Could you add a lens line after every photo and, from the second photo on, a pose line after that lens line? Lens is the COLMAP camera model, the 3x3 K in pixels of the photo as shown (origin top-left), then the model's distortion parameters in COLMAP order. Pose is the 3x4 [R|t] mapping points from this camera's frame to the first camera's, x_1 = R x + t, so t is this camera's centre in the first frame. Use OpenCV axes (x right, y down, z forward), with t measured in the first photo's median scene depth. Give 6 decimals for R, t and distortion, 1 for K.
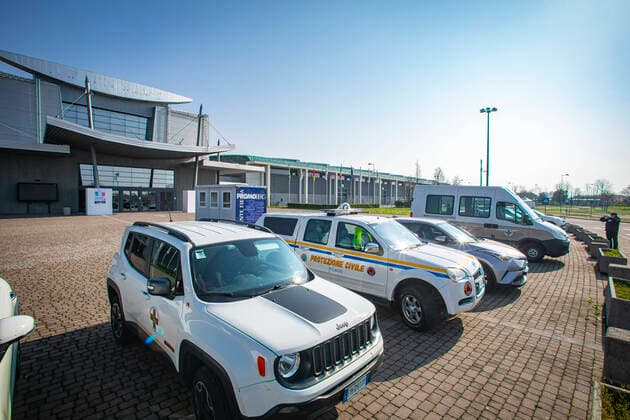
lens RADIAL K [[298.4, 0, 313.3], [0, 298.4, 206.3], [0, 0, 1]] dist [-0.001585, -0.000132]
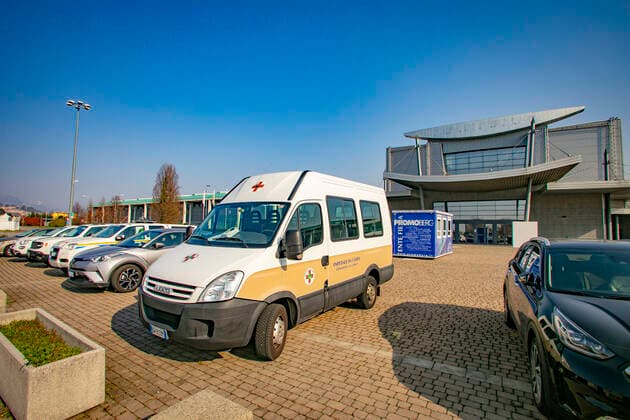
lens RADIAL K [[298.4, 0, 312.6], [0, 298.4, 211.9], [0, 0, 1]] dist [-0.001585, -0.000132]
pose [[0.178904, -0.057384, -0.982192, 0.610131], [-0.048176, 0.996589, -0.067000, 0.009266], [0.982686, 0.059304, 0.175530, 0.516754]]
